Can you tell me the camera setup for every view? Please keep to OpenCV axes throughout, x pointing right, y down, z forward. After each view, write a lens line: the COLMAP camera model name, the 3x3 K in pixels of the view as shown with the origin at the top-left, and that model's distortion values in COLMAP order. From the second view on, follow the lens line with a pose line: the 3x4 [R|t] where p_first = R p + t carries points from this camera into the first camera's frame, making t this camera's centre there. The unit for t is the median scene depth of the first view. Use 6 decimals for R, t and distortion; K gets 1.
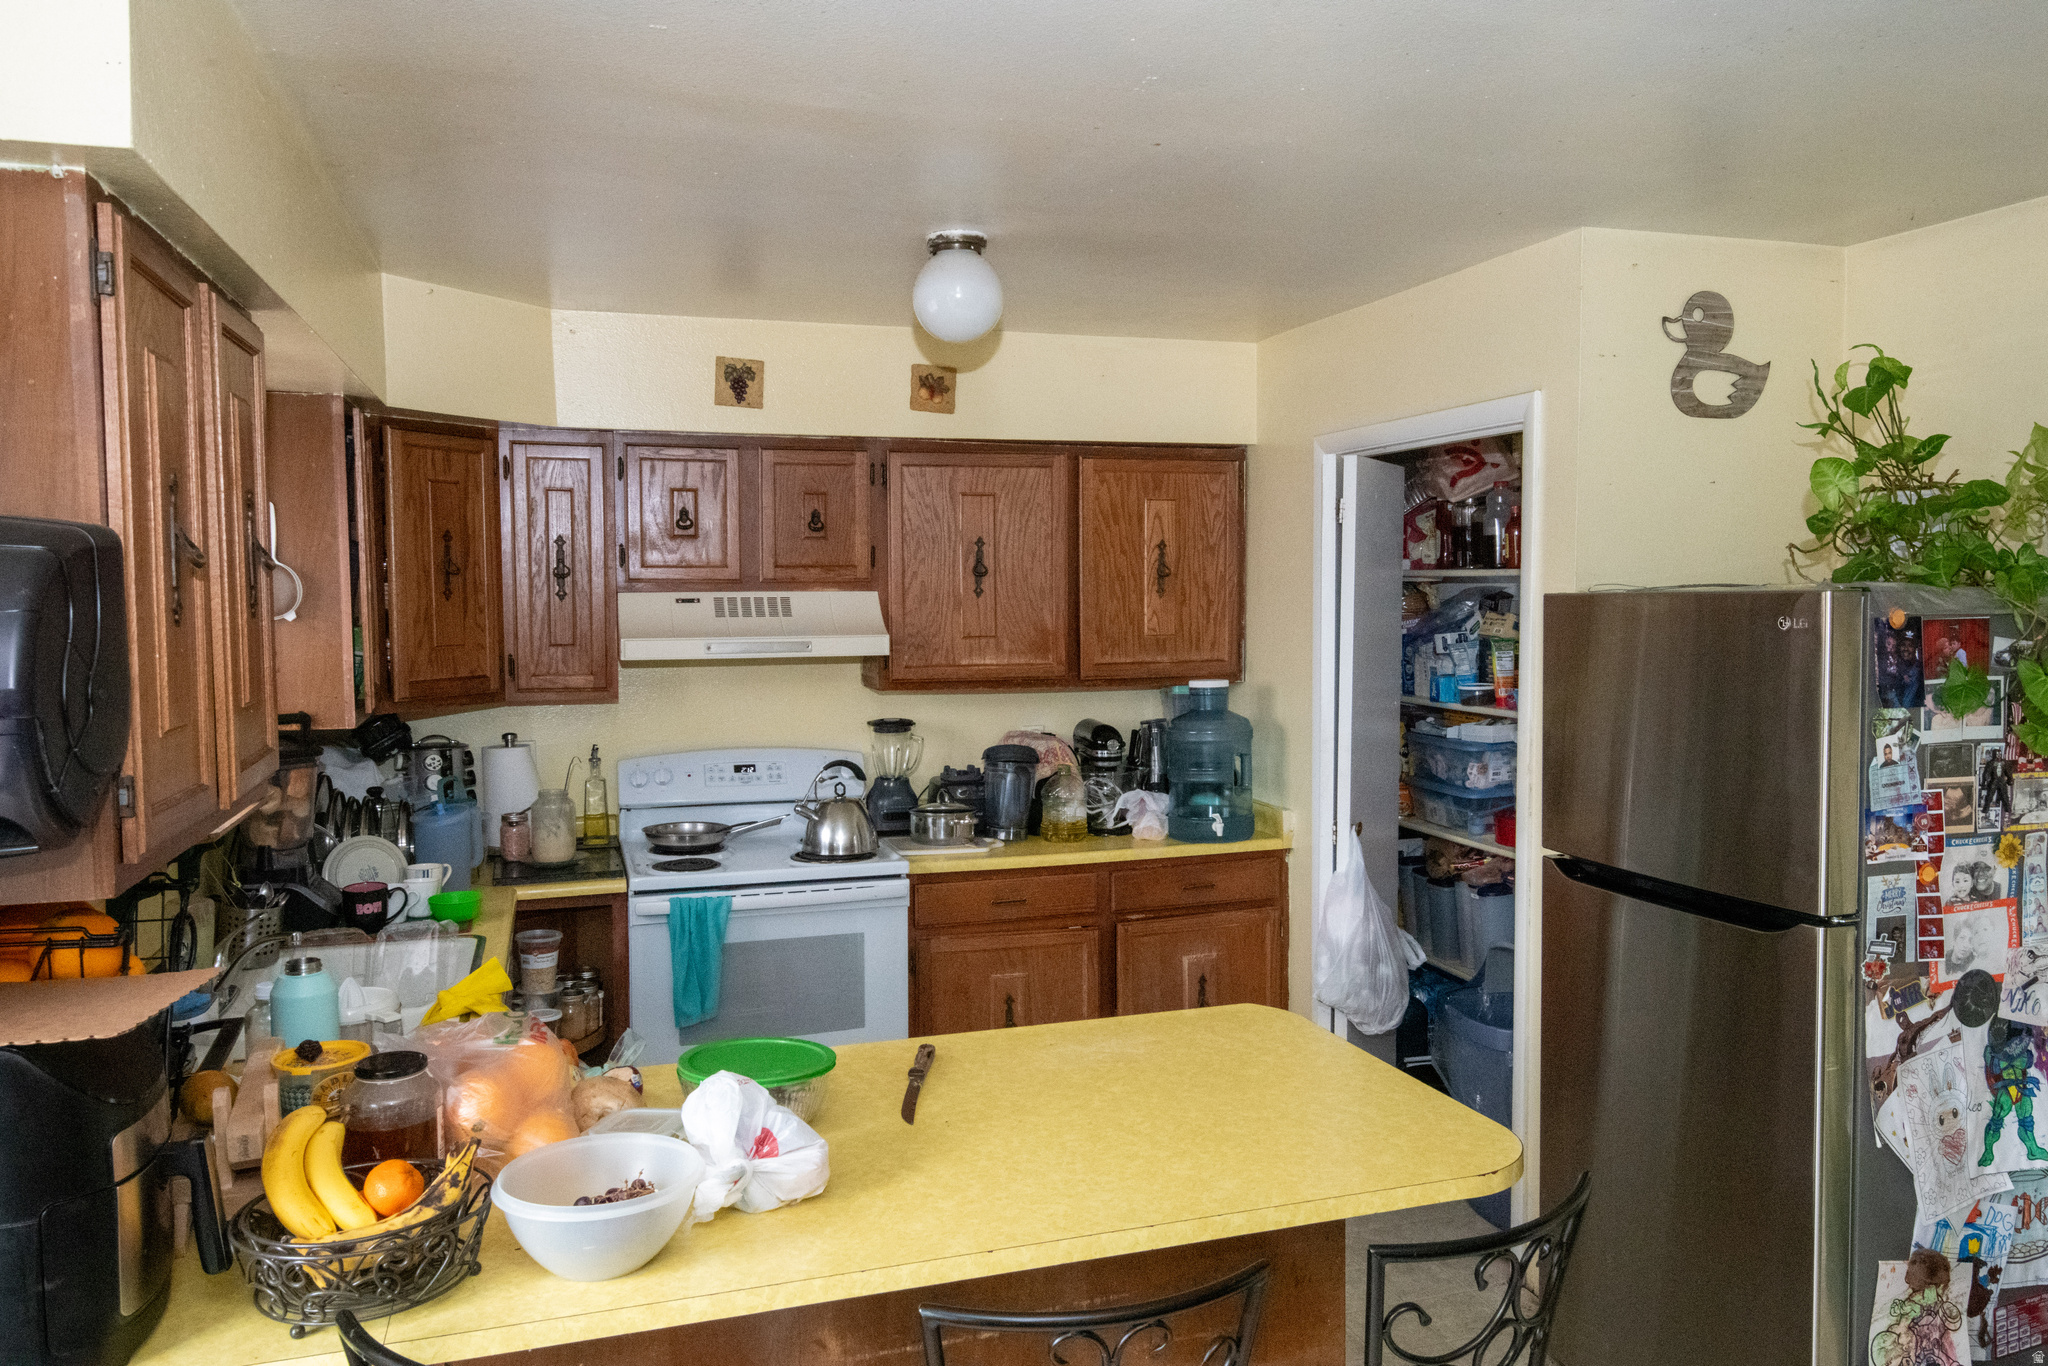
lens RADIAL K [[1463.9, 0, 1031.8], [0, 1463.9, 677.6], [0, 0, 1]] dist [-0.002659, -0.007658]
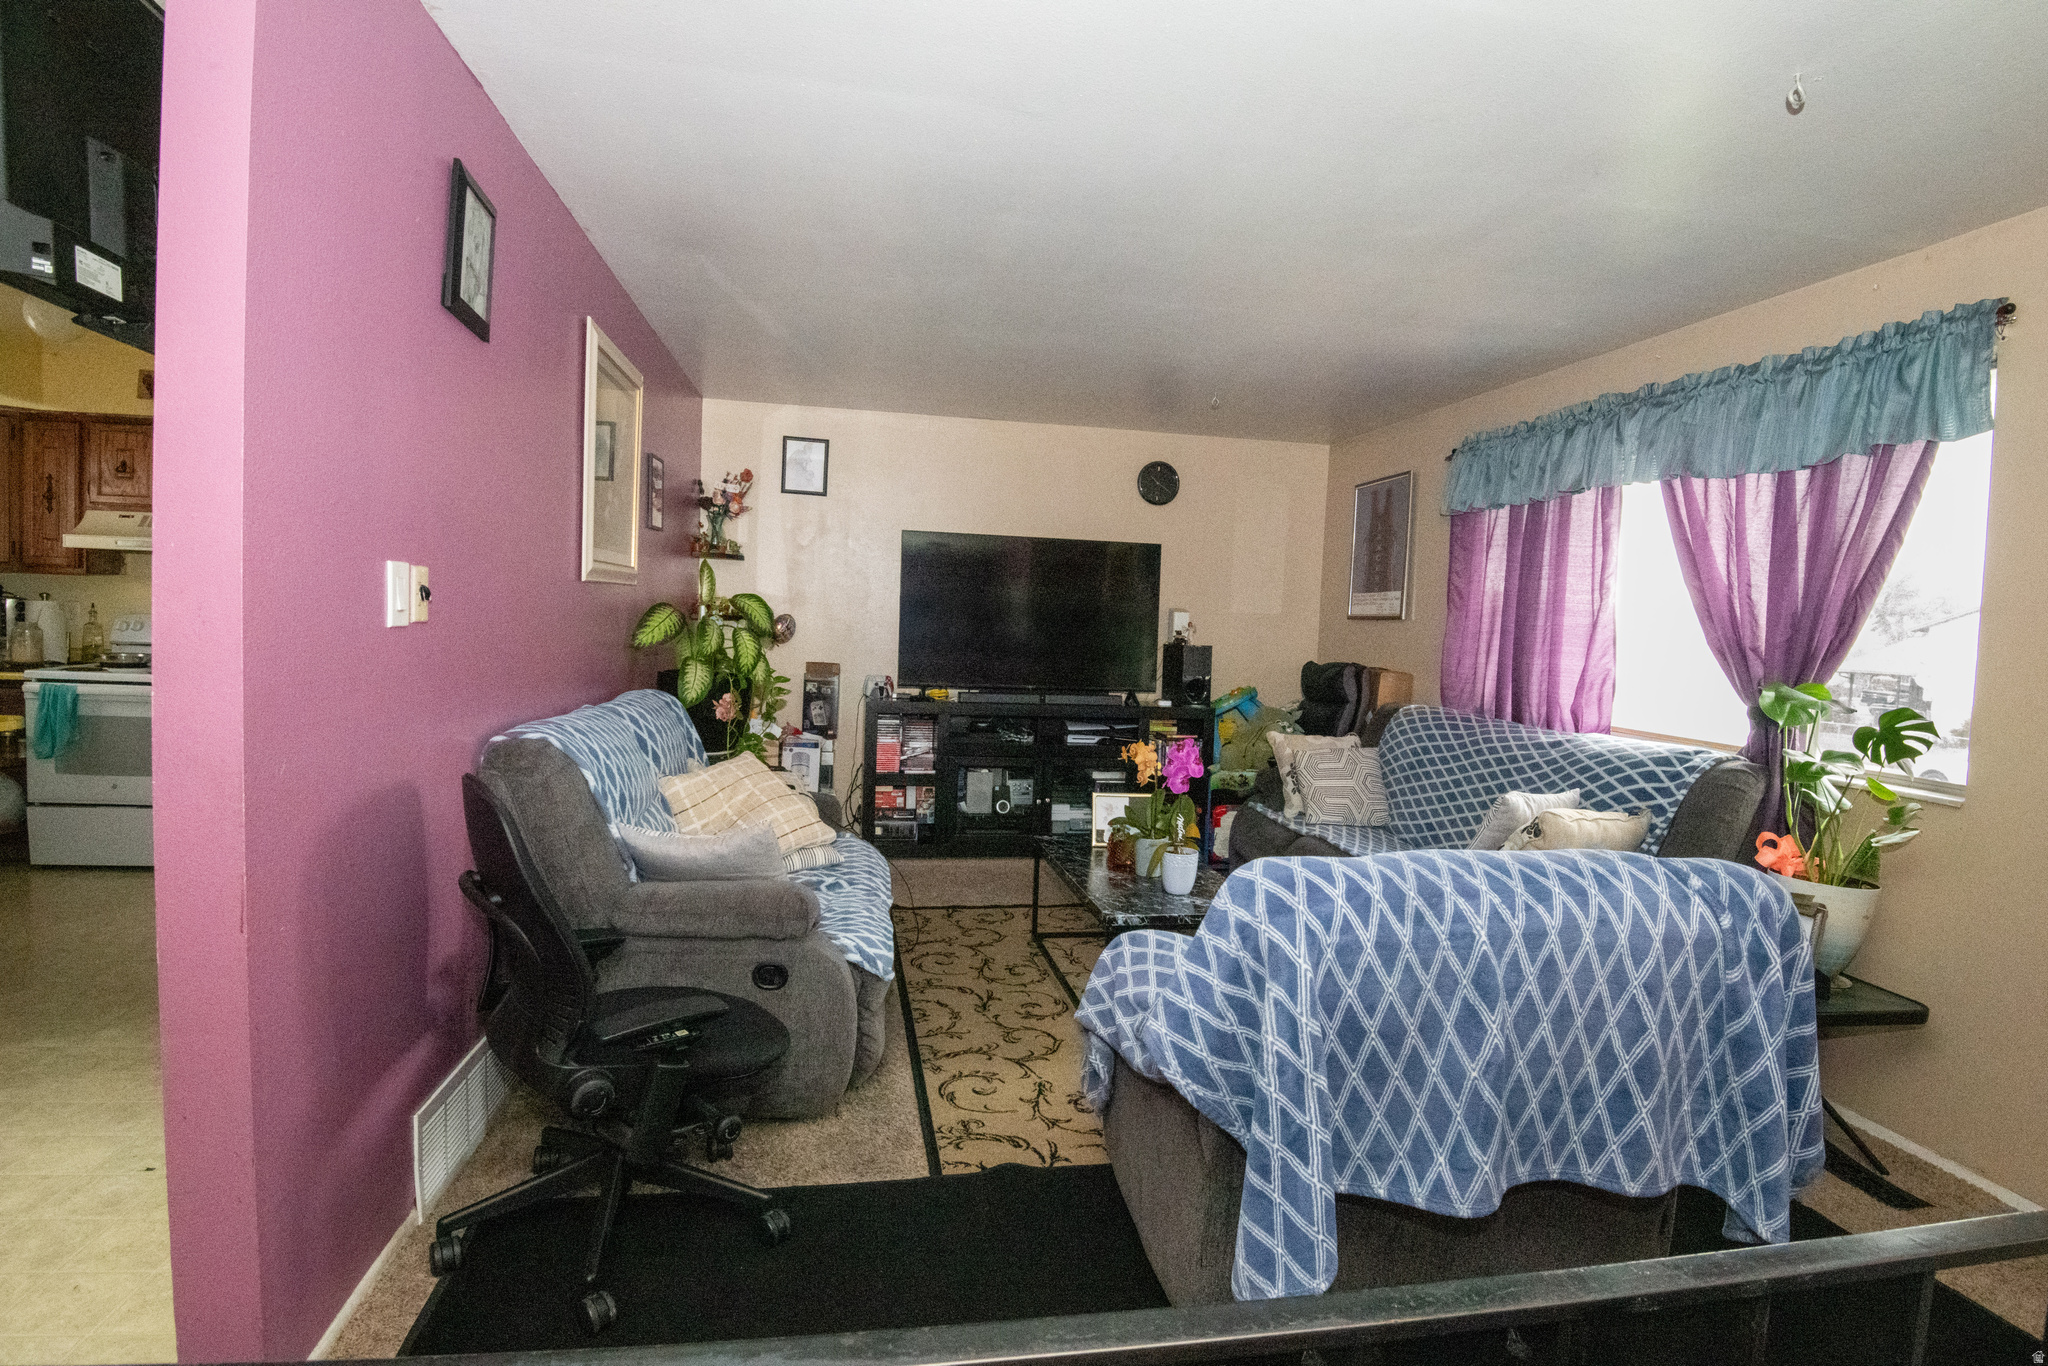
lens RADIAL K [[946.5, 0, 1021.0], [0, 946.5, 676.6], [0, 0, 1]] dist [-0.033155, -0.007002]
pose [[0.990863, 0.059136, -0.121216, 1.119575], [-0.060036, 0.998189, -0.003784, 0.088766], [0.120773, 0.011027, 0.992619, 0.120791]]
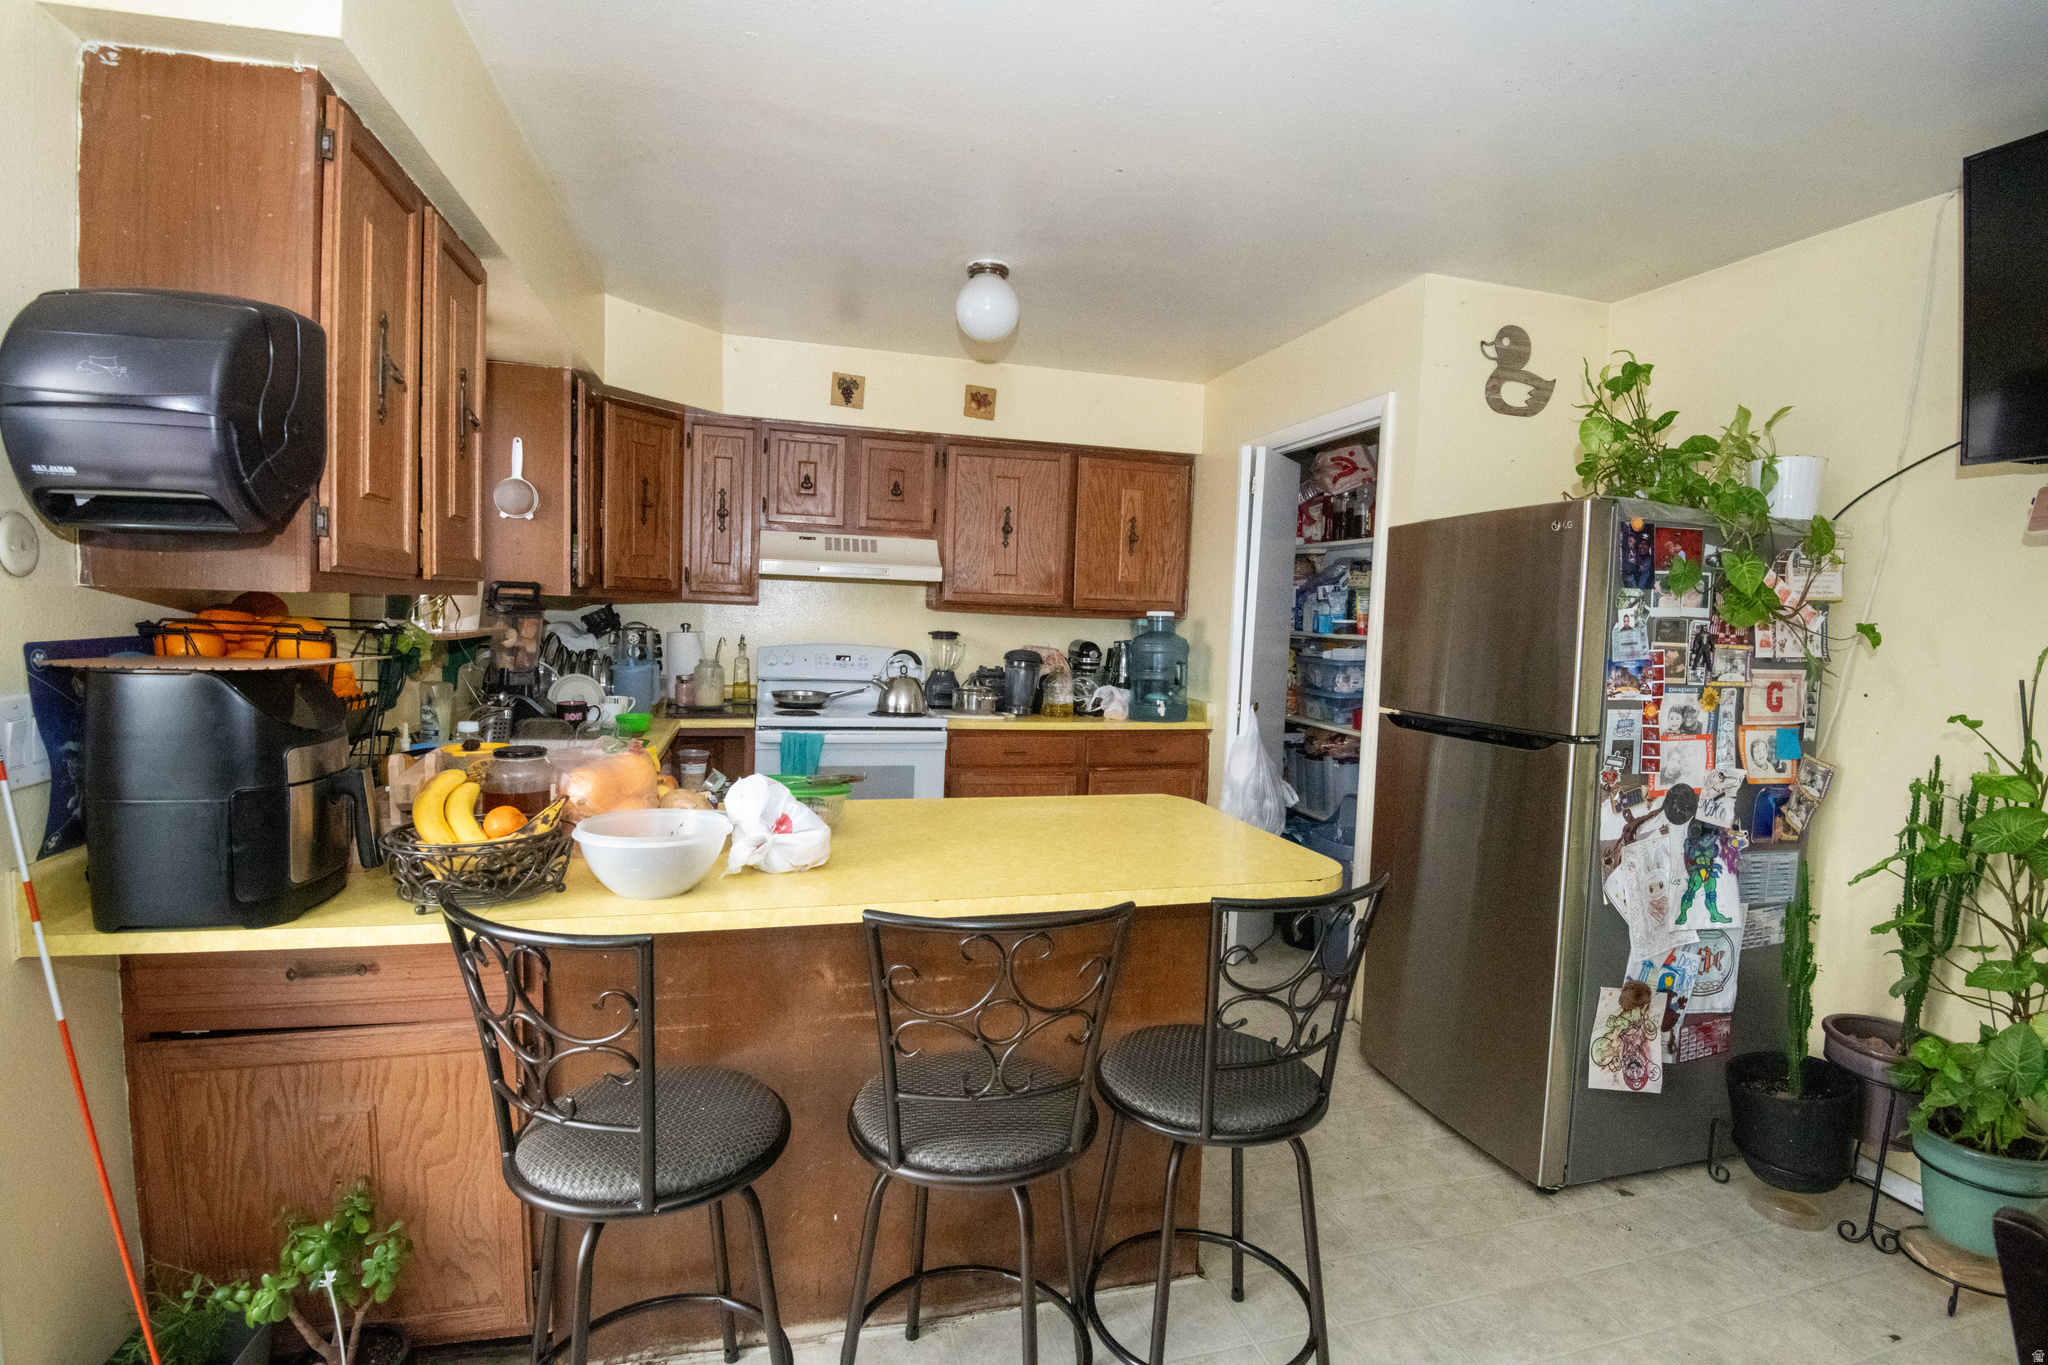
lens RADIAL K [[946.5, 0, 1035.9], [0, 946.5, 684.9], [0, 0, 1]] dist [-0.033155, -0.007002]
pose [[0.998372, 0.044349, -0.035863, 0.044151], [-0.044007, 0.998978, 0.010268, 0.092729], [0.036281, -0.008673, 0.999304, 0.068692]]
